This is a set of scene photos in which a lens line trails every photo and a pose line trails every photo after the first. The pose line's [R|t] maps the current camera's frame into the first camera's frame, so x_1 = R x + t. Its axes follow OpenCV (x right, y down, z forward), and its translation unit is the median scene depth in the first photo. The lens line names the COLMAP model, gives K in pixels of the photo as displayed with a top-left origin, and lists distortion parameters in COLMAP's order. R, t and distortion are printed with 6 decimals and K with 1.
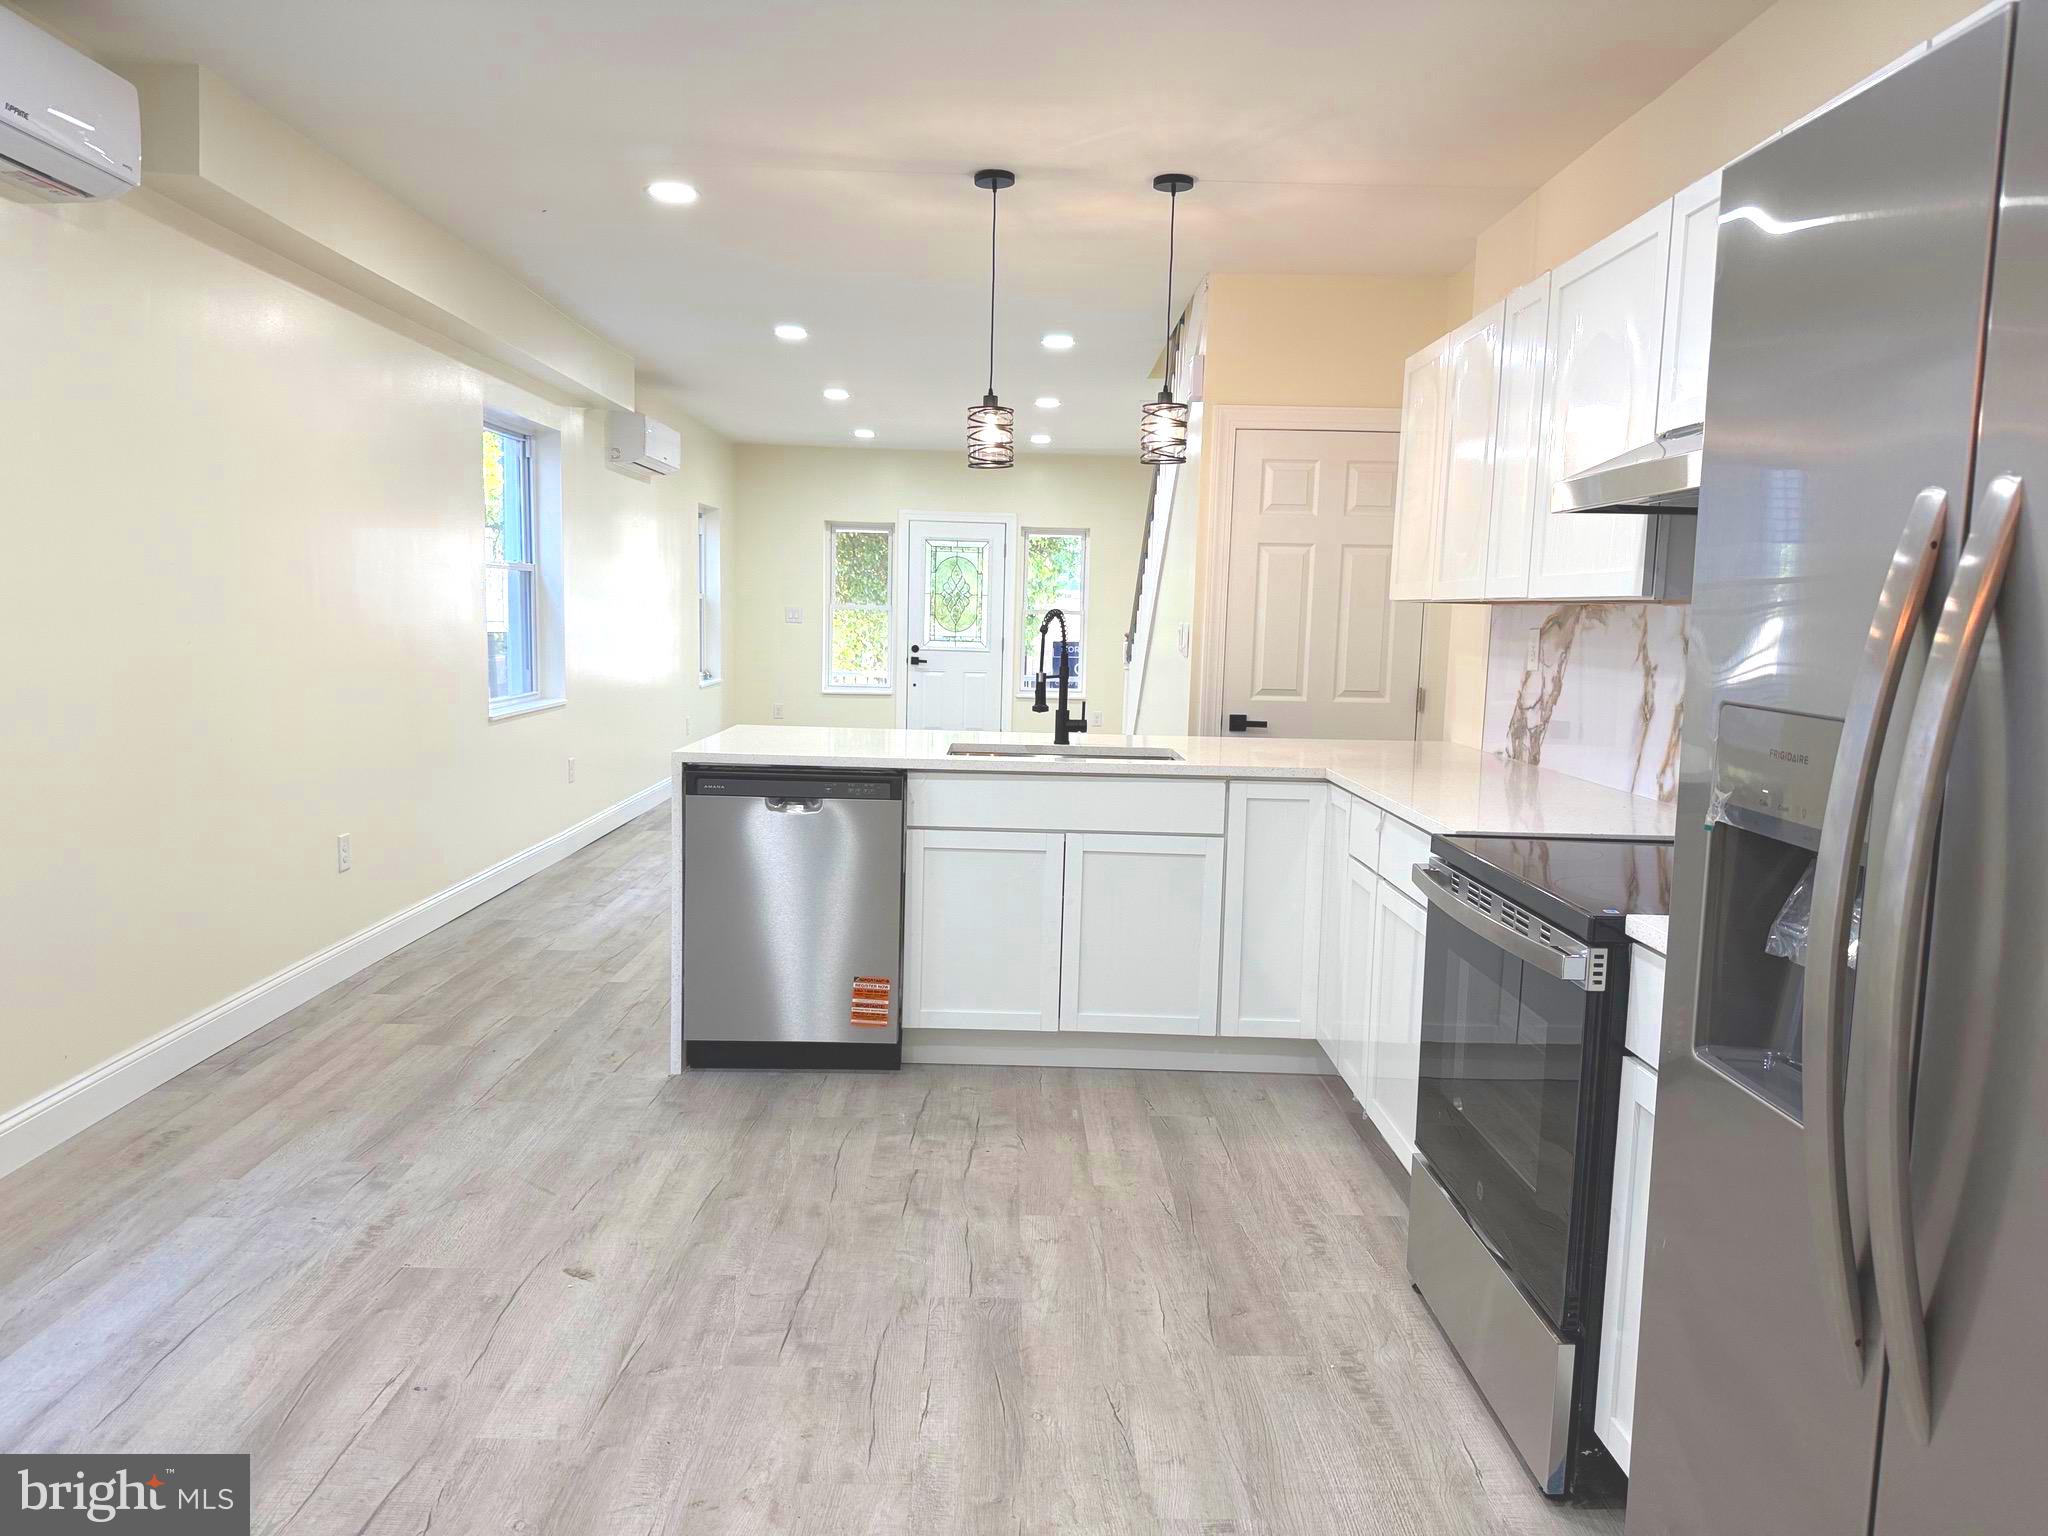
lens RADIAL K [[1422.0, 0, 1028.8], [0, 1422.0, 778.6], [0, 0, 1]] dist [0.046328, -0.039402]
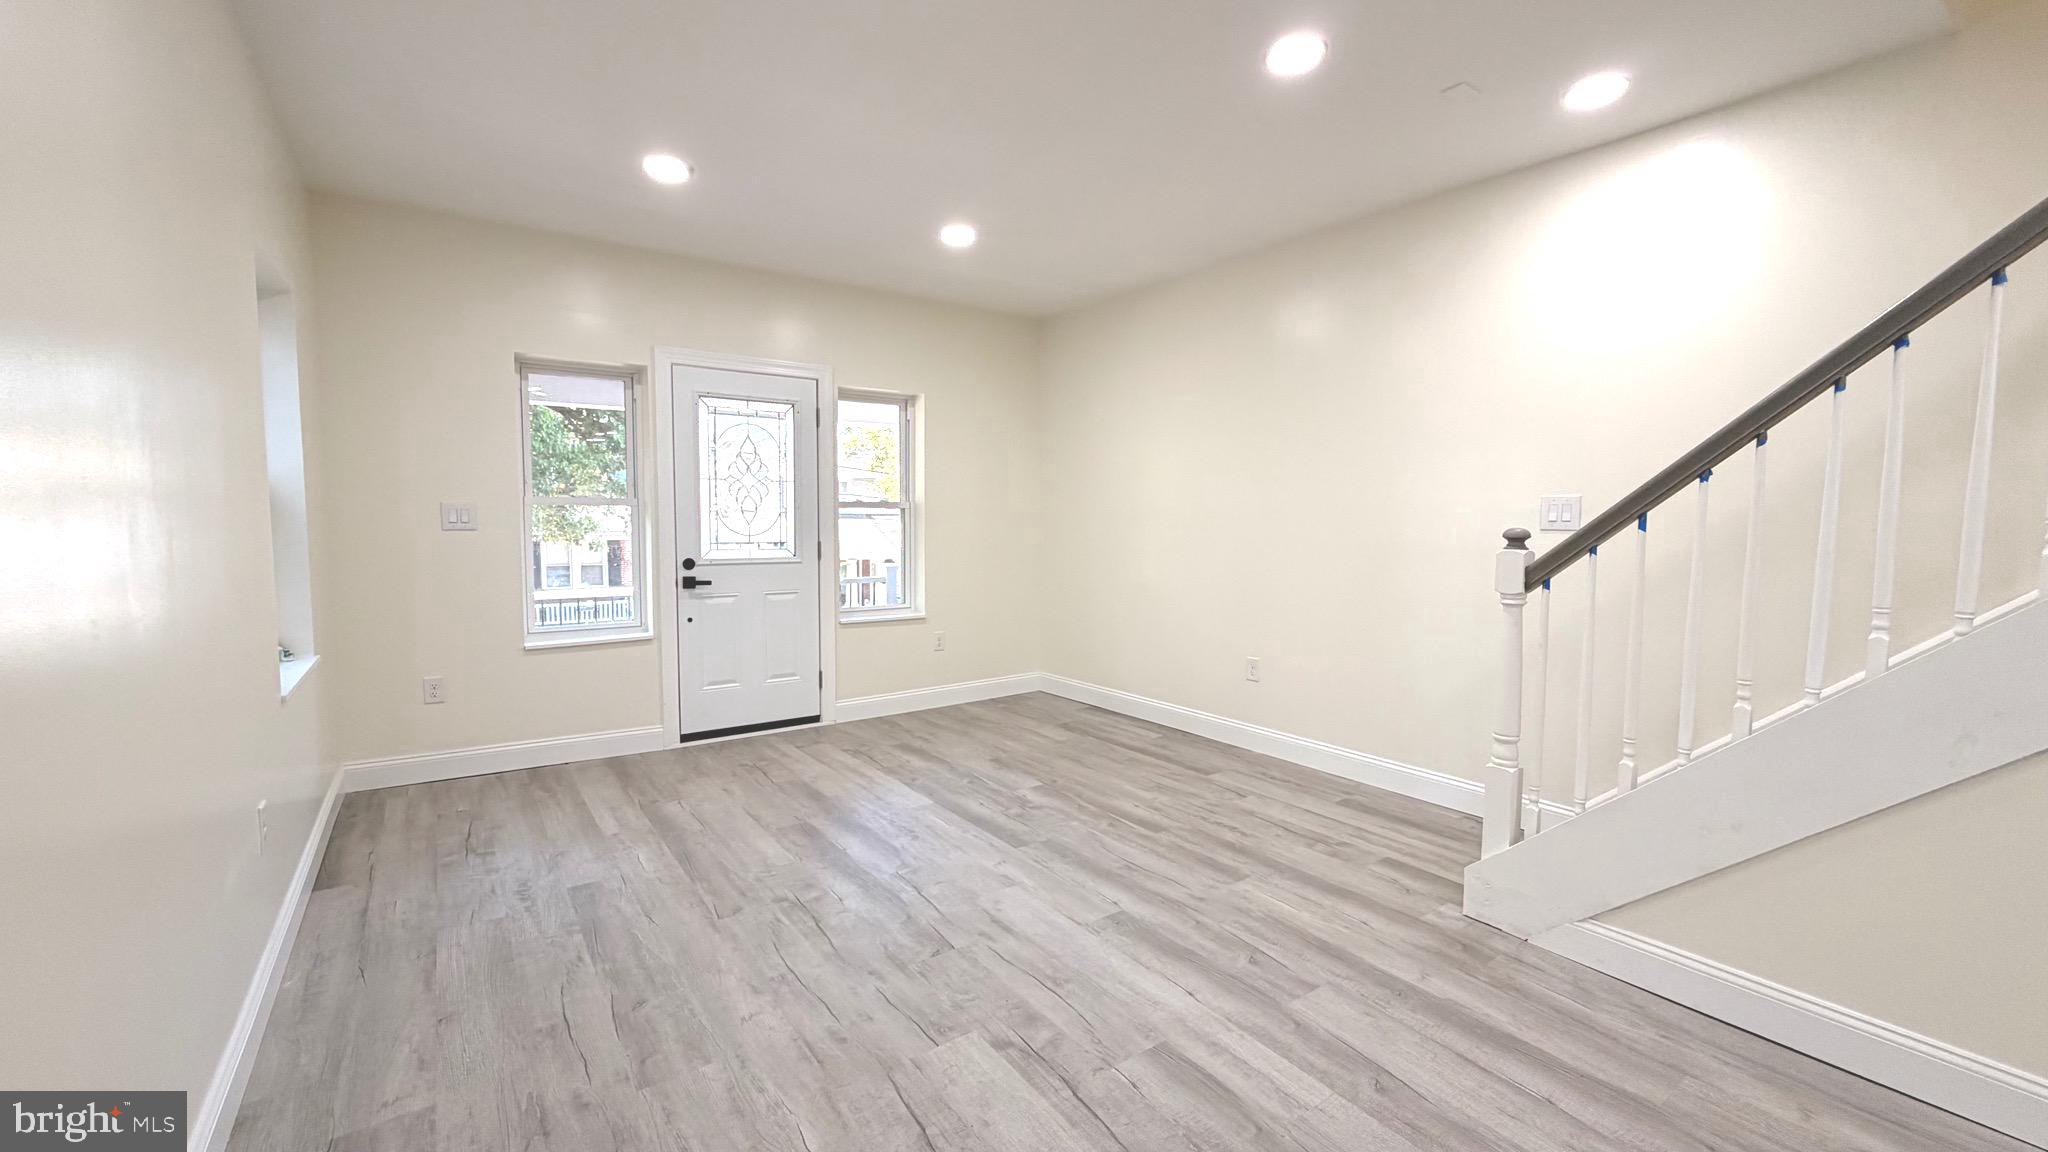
lens RADIAL K [[810.9, 0, 1008.0], [0, 810.9, 568.7], [0, 0, 1]] dist [-0.004977, 0.003048]
pose [[0.831181, -0.055864, 0.553189, -0.504176], [0.080288, 0.996571, -0.019996, -0.217390], [-0.550175, 0.061034, 0.832816, 1.902912]]
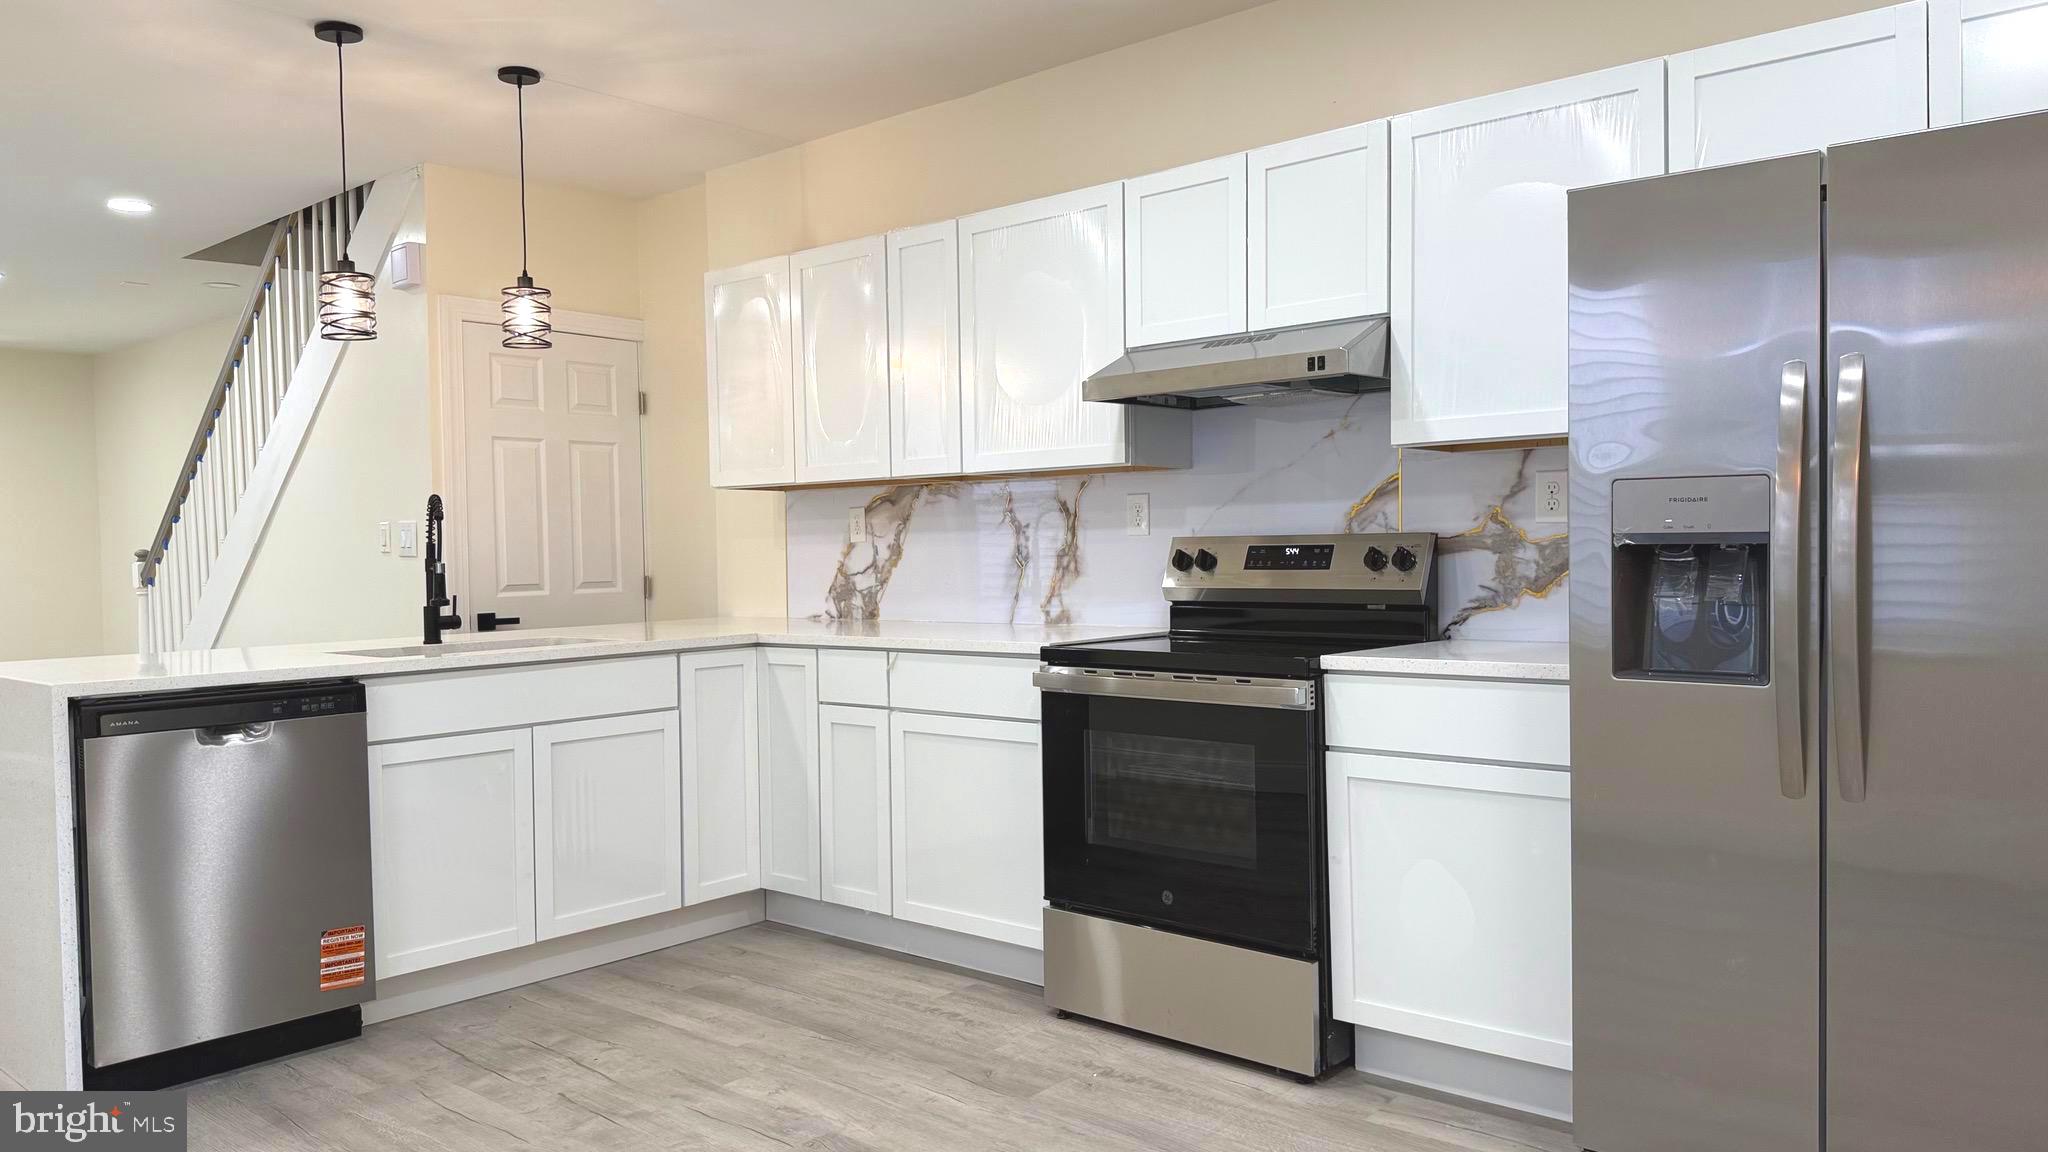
lens RADIAL K [[1432.4, 0, 1016.4], [0, 1432.4, 578.4], [0, 0, 1]] dist [0.055684, -0.074843]
pose [[0.669287, -0.055606, 0.740920, -0.471039], [0.122089, 0.991872, -0.035846, 0.014614], [-0.732904, 0.114449, 0.670636, 0.110846]]
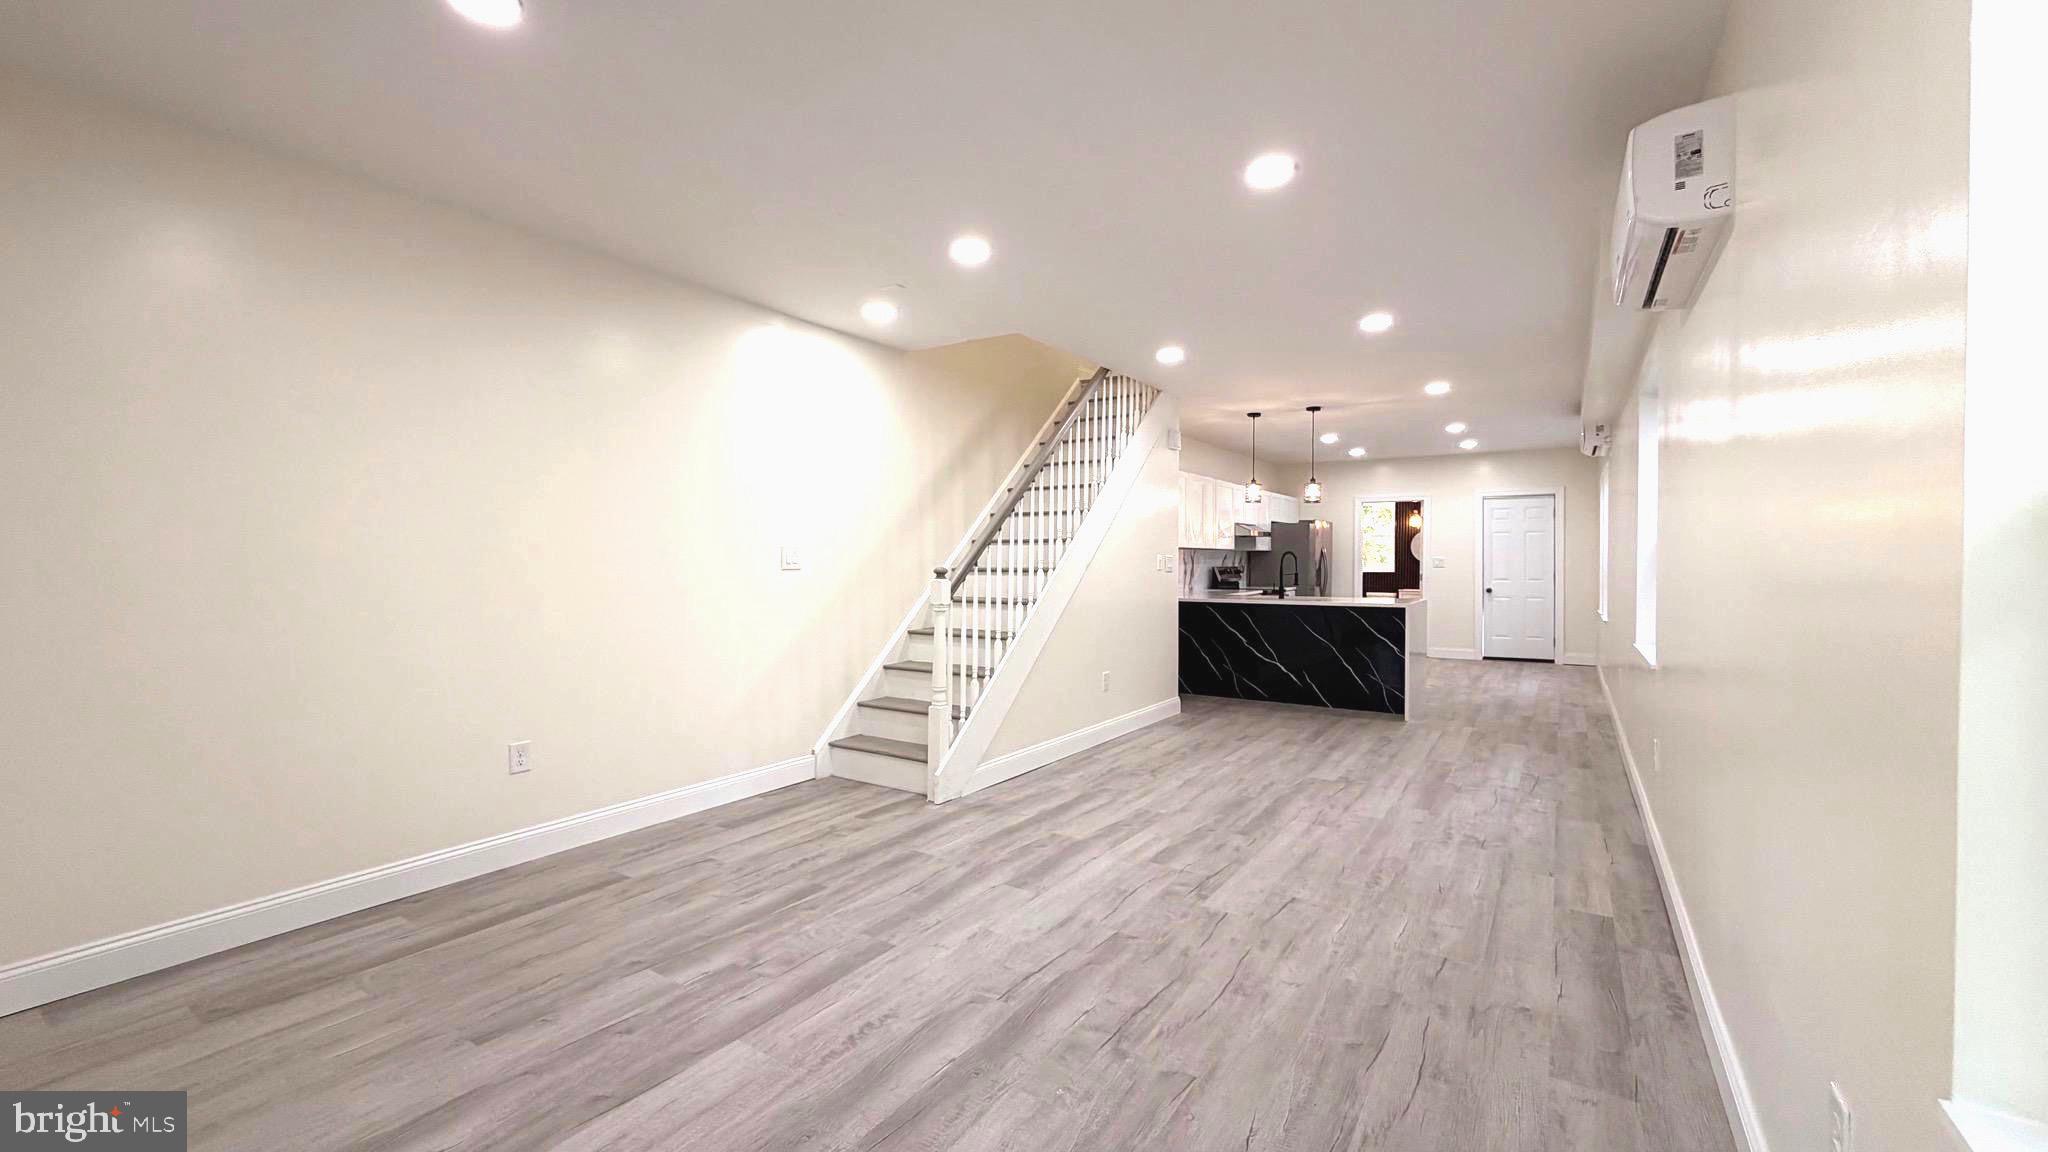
lens RADIAL K [[810.9, 0, 1032.5], [0, 810.9, 563.8], [0, 0, 1]] dist [-0.004977, 0.003048]
pose [[-0.823838, -0.026162, 0.566222, -0.544463], [0.047391, 0.992258, 0.114798, -0.341654], [-0.564841, 0.121409, -0.816219, 2.932484]]
